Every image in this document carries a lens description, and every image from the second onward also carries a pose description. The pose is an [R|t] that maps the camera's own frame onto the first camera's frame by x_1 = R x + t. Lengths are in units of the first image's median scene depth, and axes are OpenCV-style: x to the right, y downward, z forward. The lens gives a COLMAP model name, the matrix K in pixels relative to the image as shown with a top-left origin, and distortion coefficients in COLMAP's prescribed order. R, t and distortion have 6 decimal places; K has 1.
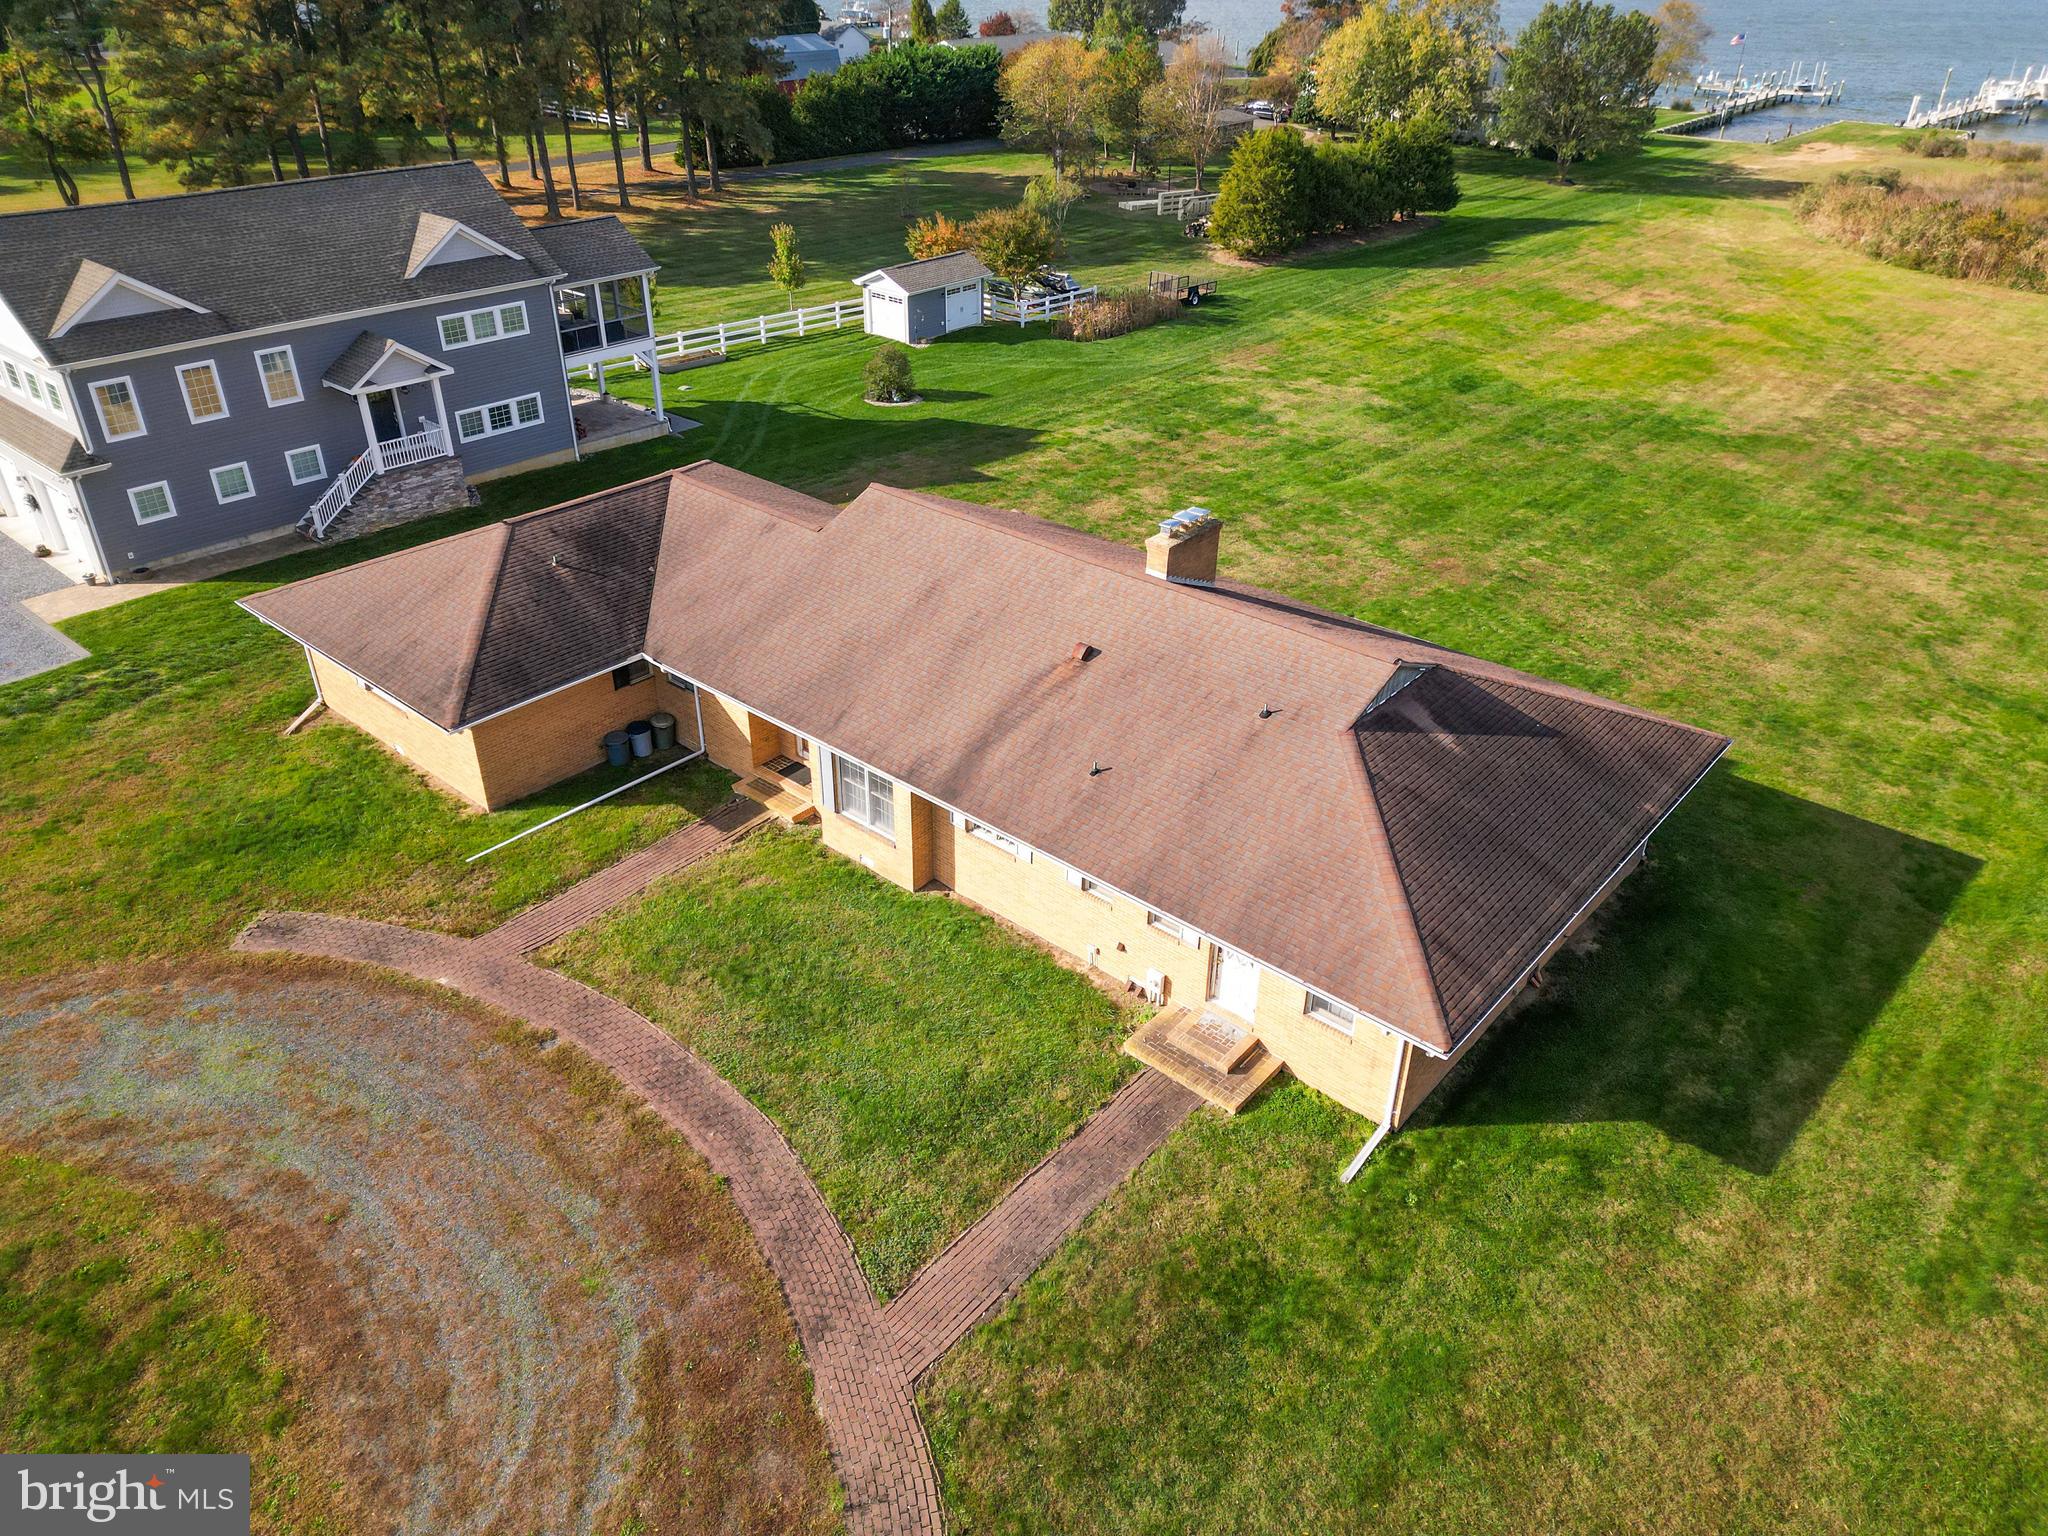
lens RADIAL K [[1404.8, 0, 1024.0], [0, 1404.8, 768.0], [0, 0, 1]] dist [0.073978, -0.065631]
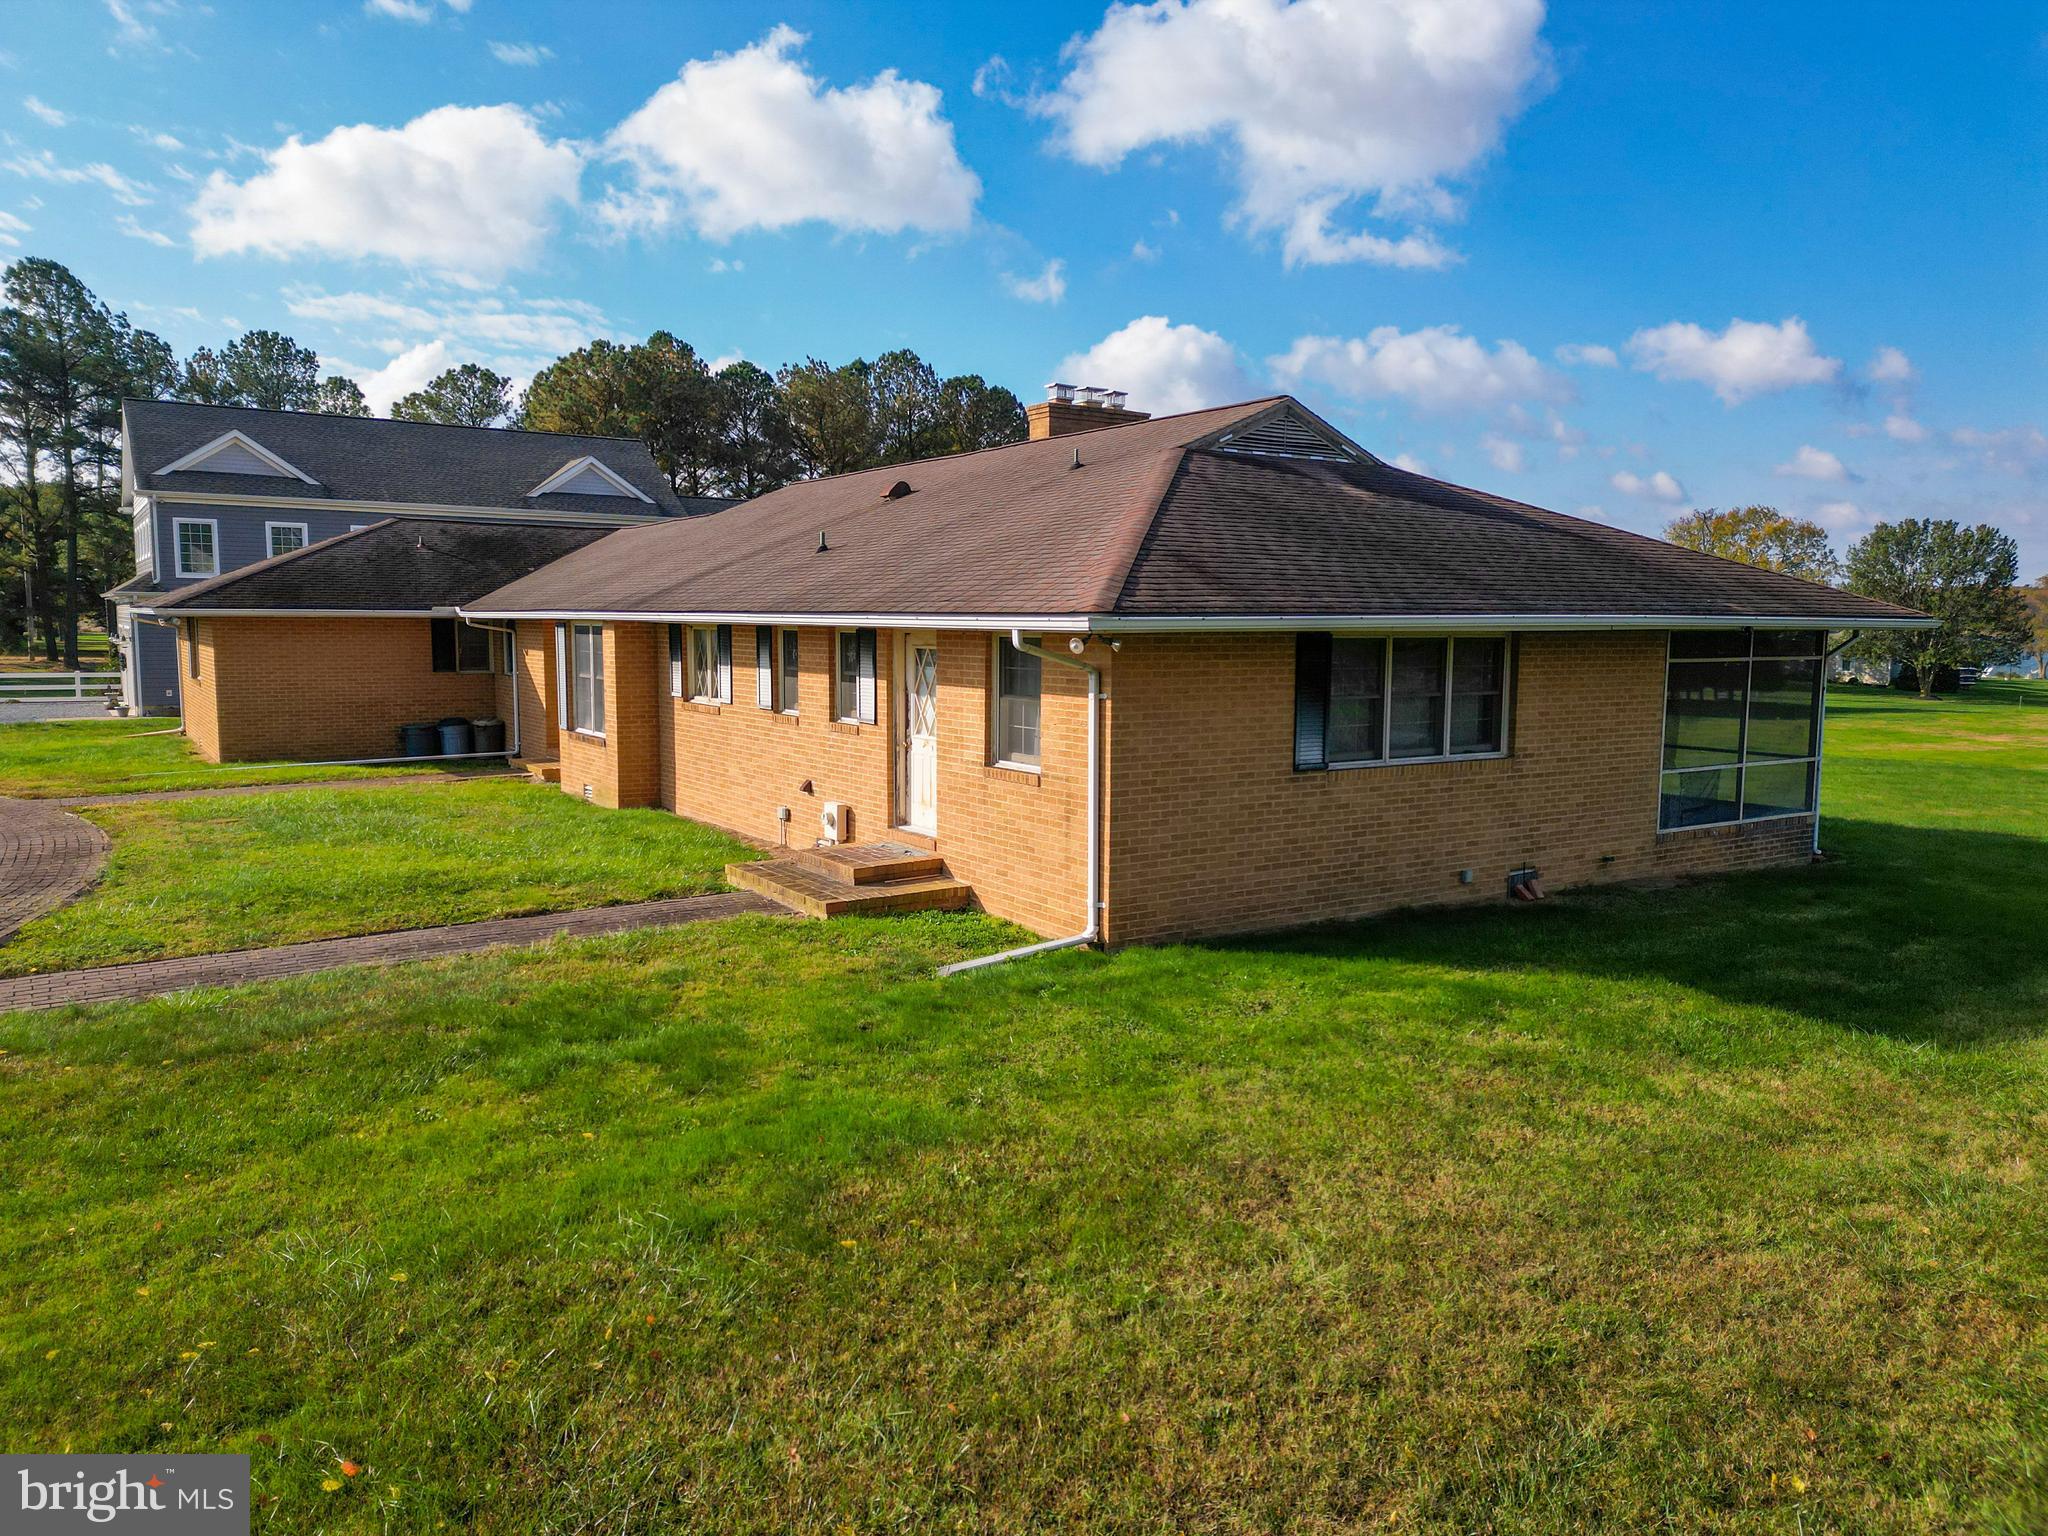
lens RADIAL K [[1424.8, 0, 1024.0], [0, 1424.8, 768.0], [0, 0, 1]] dist [0.079412, -0.076259]
pose [[0.963870, 0.023542, -0.265332, 0.203326], [-0.135509, 0.900902, -0.412327, 0.227180], [0.229331, 0.433384, 0.871542, 0.295117]]
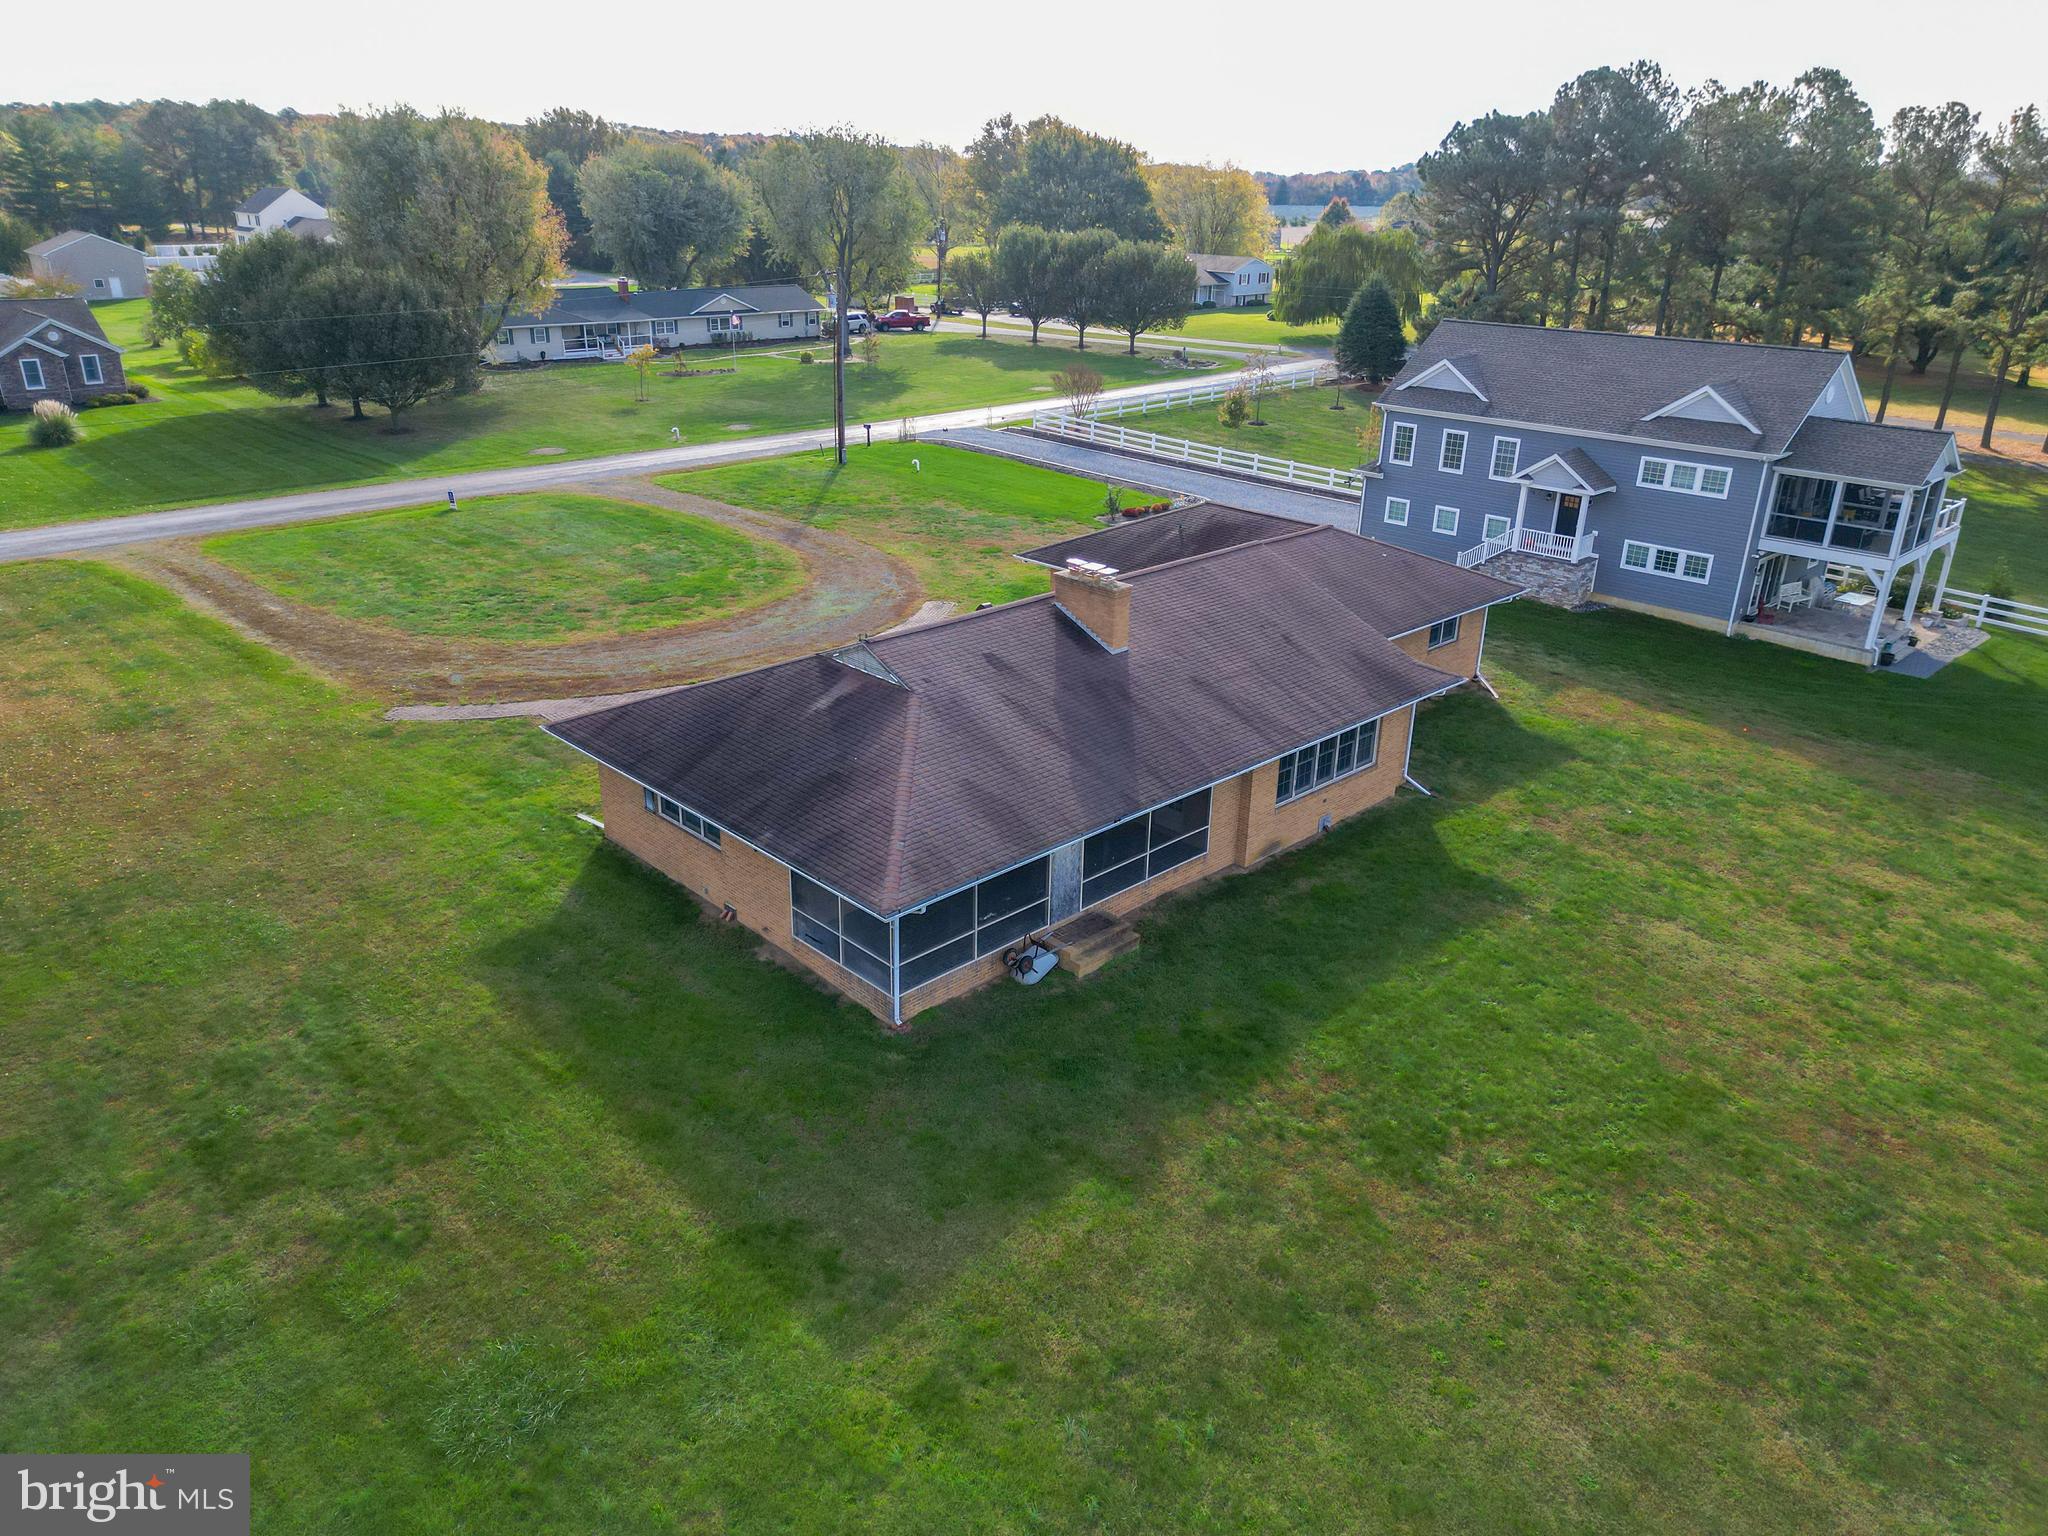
lens RADIAL K [[1424.8, 0, 1024.0], [0, 1424.8, 768.0], [0, 0, 1]] dist [0.079412, -0.076259]
pose [[-0.084304, 0.369647, -0.925340, 0.861479], [-0.535917, 0.766077, 0.354851, -0.300272], [0.840051, 0.525821, 0.133517, 0.629233]]
